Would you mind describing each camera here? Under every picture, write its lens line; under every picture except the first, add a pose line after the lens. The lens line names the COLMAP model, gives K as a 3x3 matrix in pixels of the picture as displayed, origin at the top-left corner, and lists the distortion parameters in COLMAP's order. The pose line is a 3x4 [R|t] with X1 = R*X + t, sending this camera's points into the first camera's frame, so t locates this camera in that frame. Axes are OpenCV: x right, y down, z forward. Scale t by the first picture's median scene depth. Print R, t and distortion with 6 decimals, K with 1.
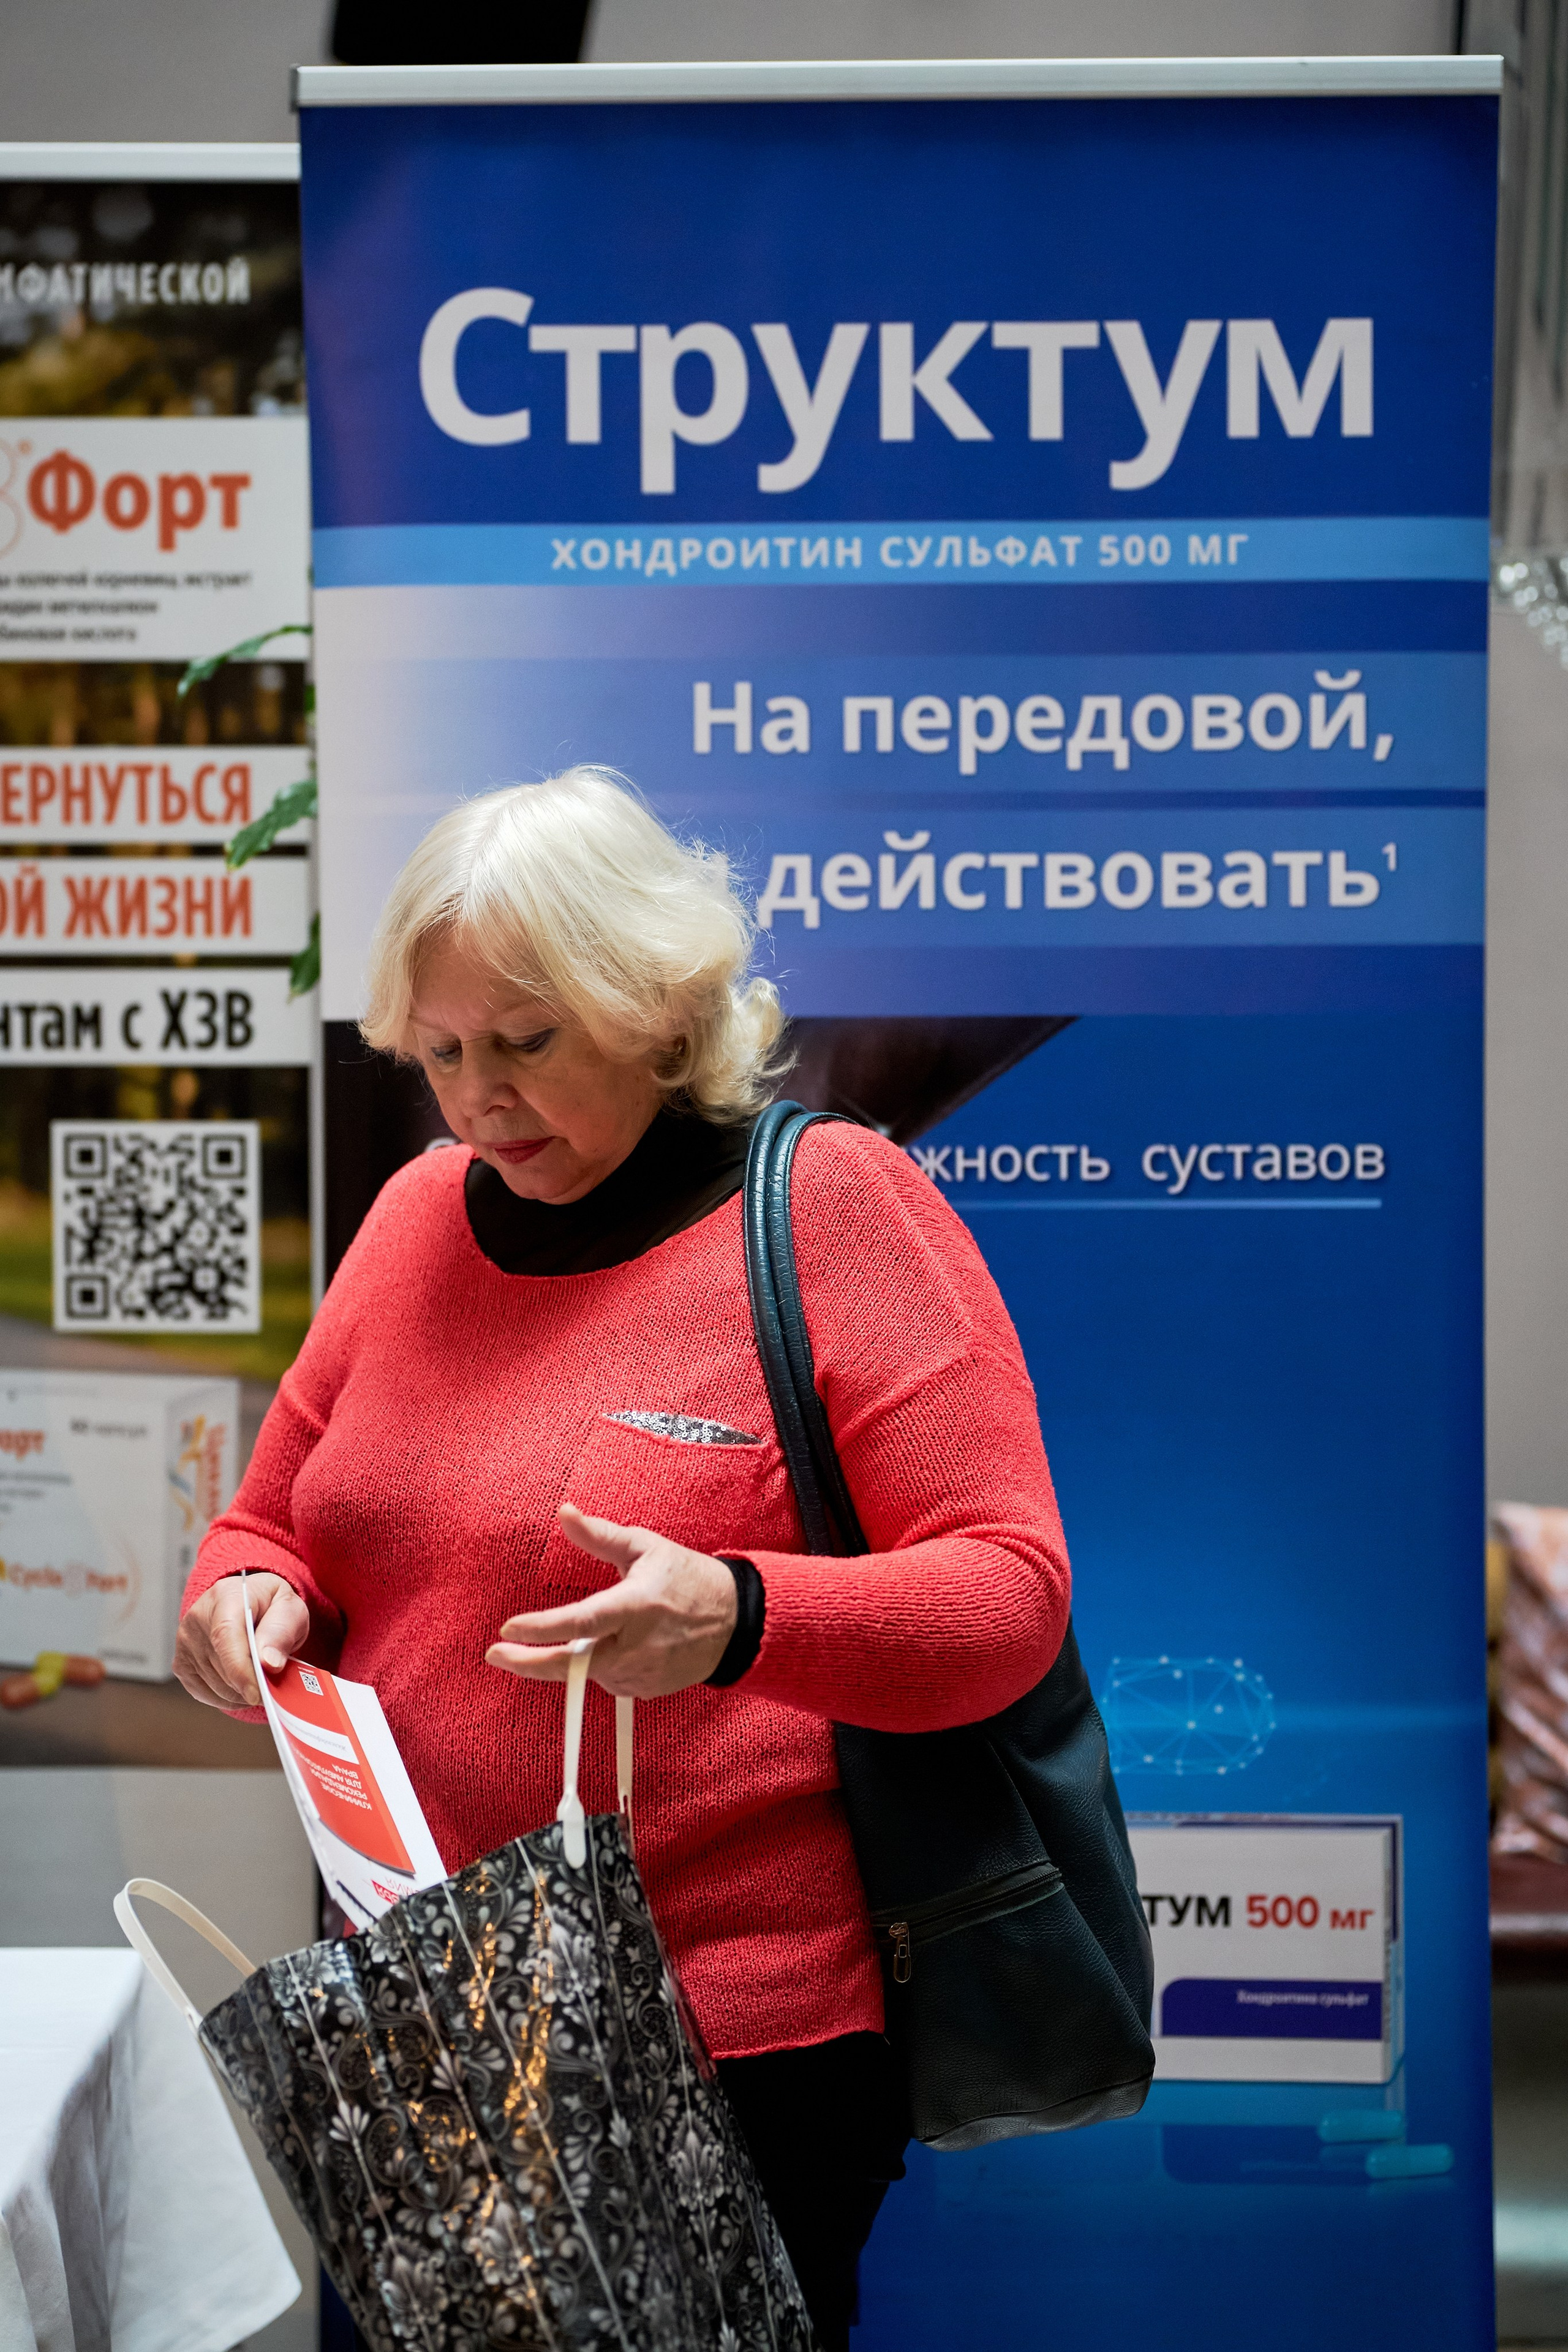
lens RADIAL K [[5144.6, 0, 783.6], [0, 5144.6, 1176.0], [0, 0, 1]] dist [-0.009046, 0.000000]
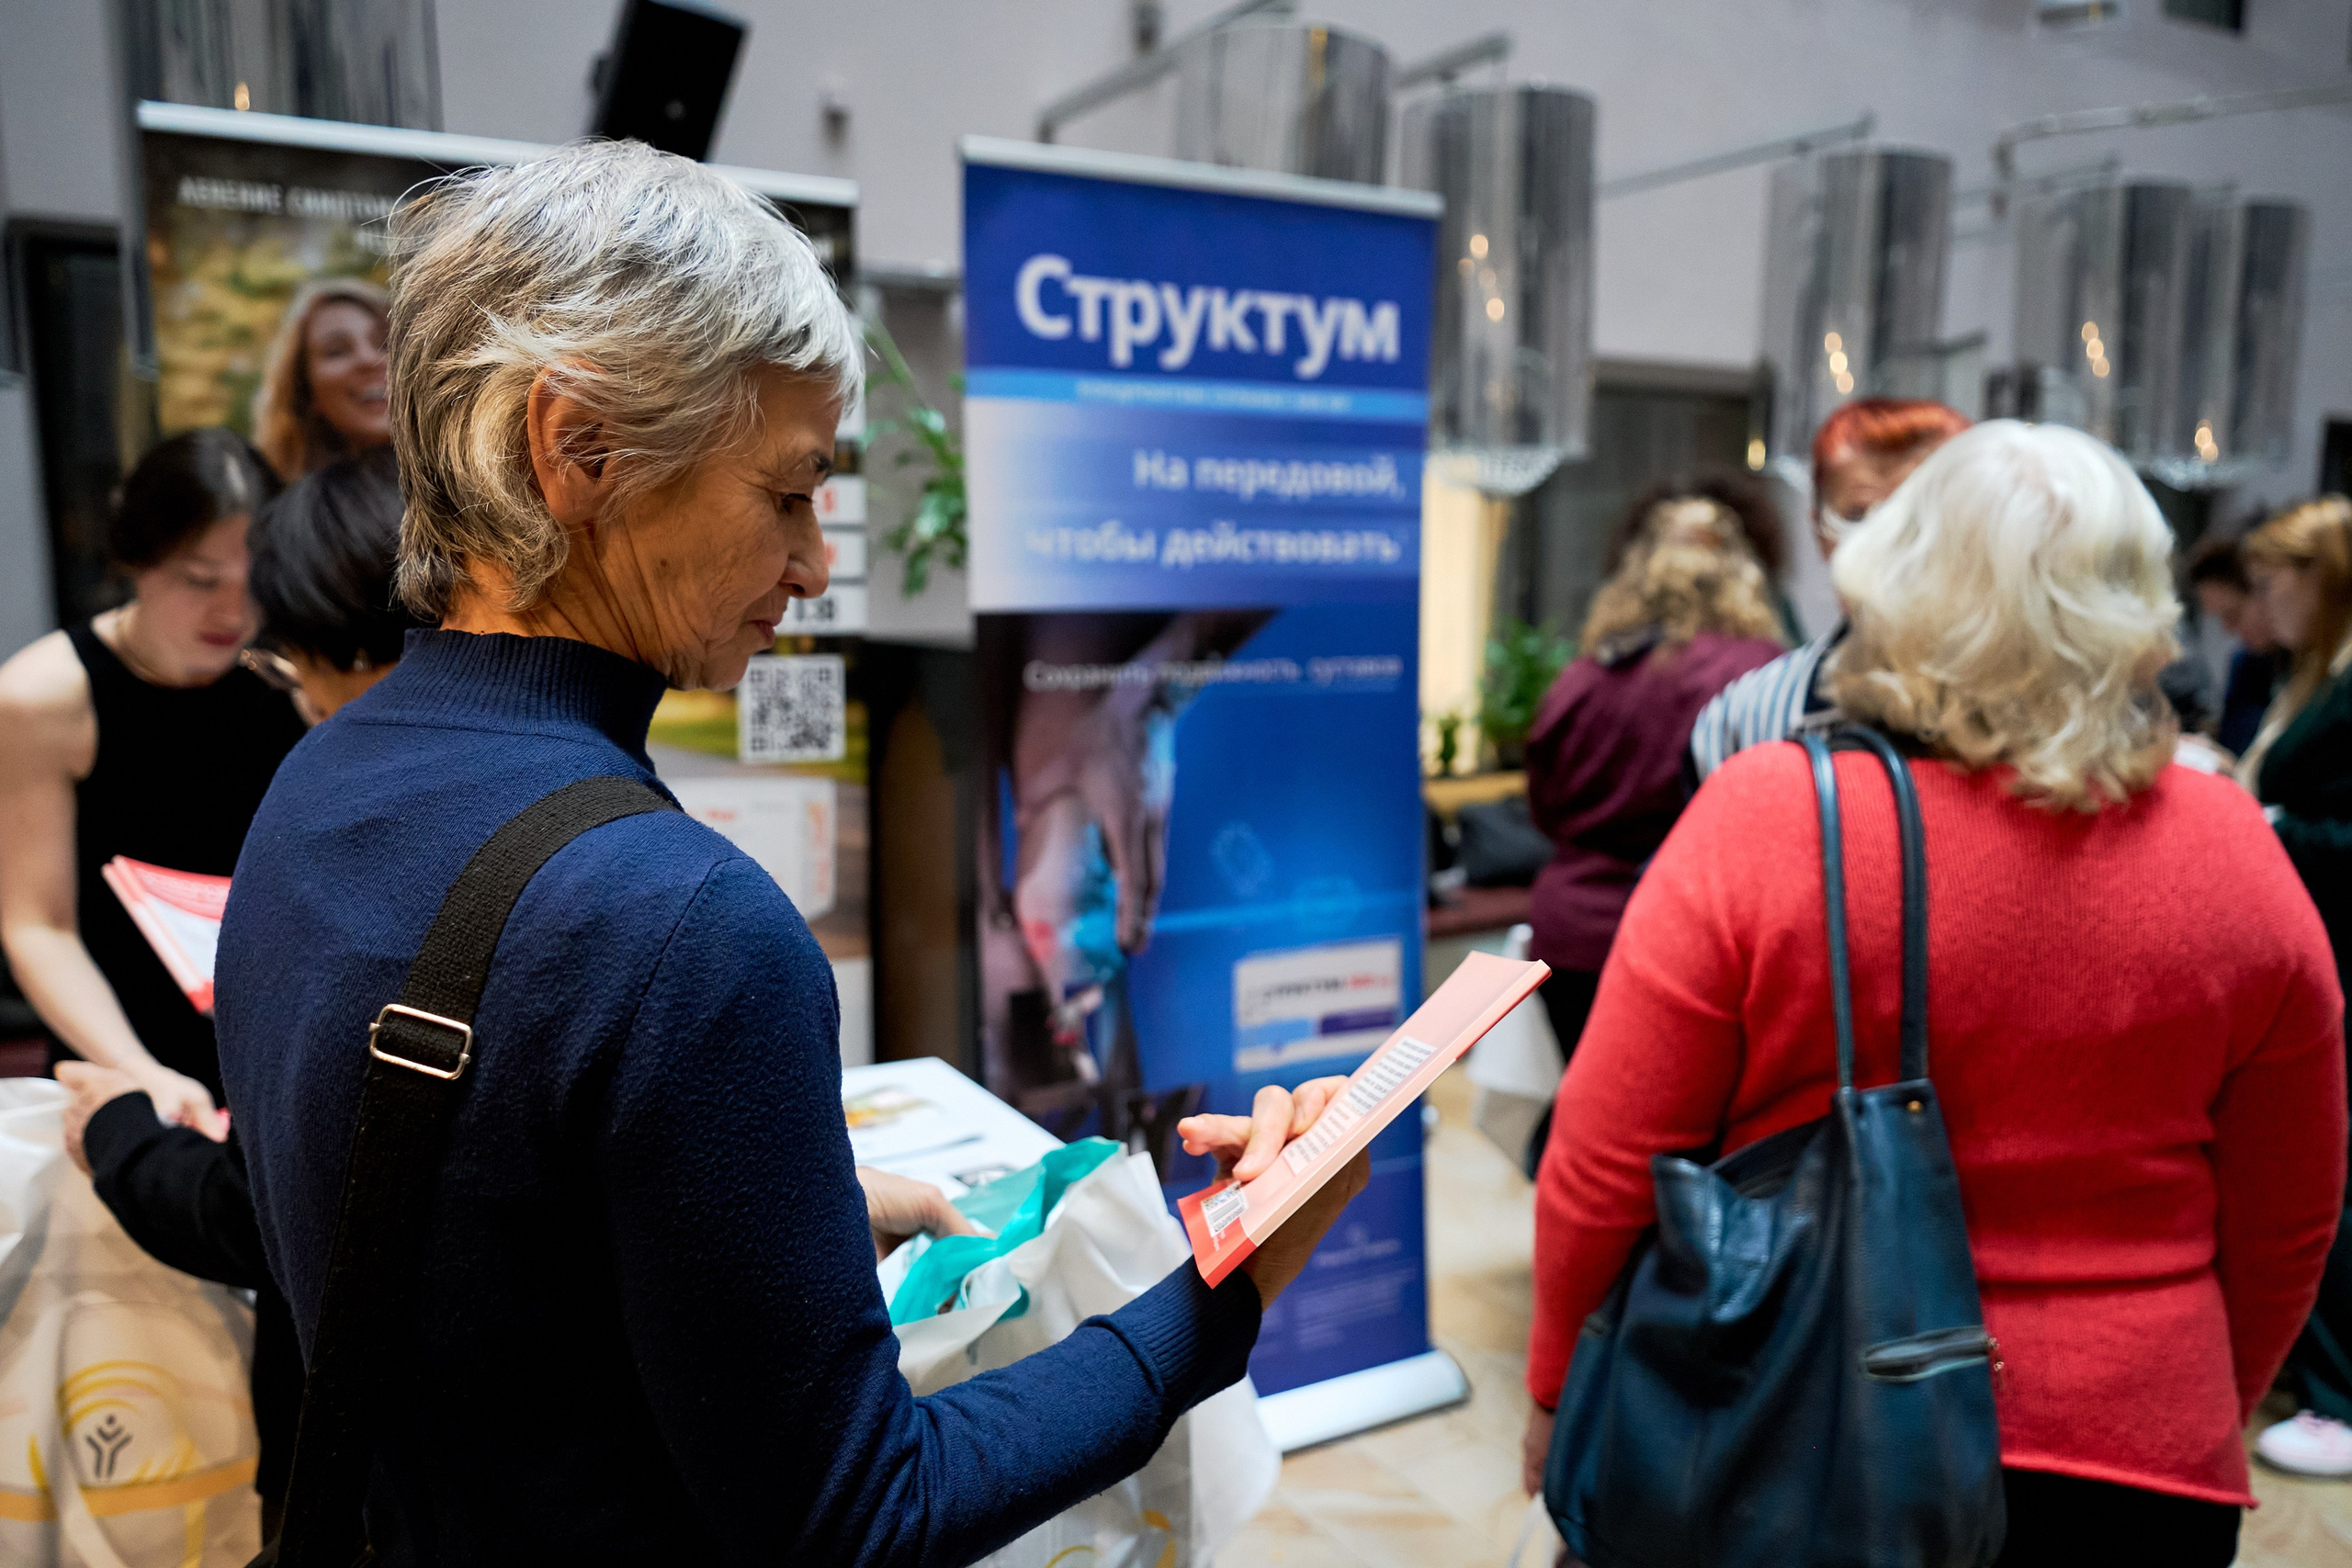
lens RADIAL K [[1693.8, 0, 1176.5], [0, 1693.8, 787.3], [0, 0, 1]] dist [-0.001542, 0.000159]
pose [[0.881503, -0.051990, 0.469307, -0.347168], [0.018839, 0.997001, 0.075062, -0.008148], [-0.471802, -0.057326, 0.879839, 0.353423]]
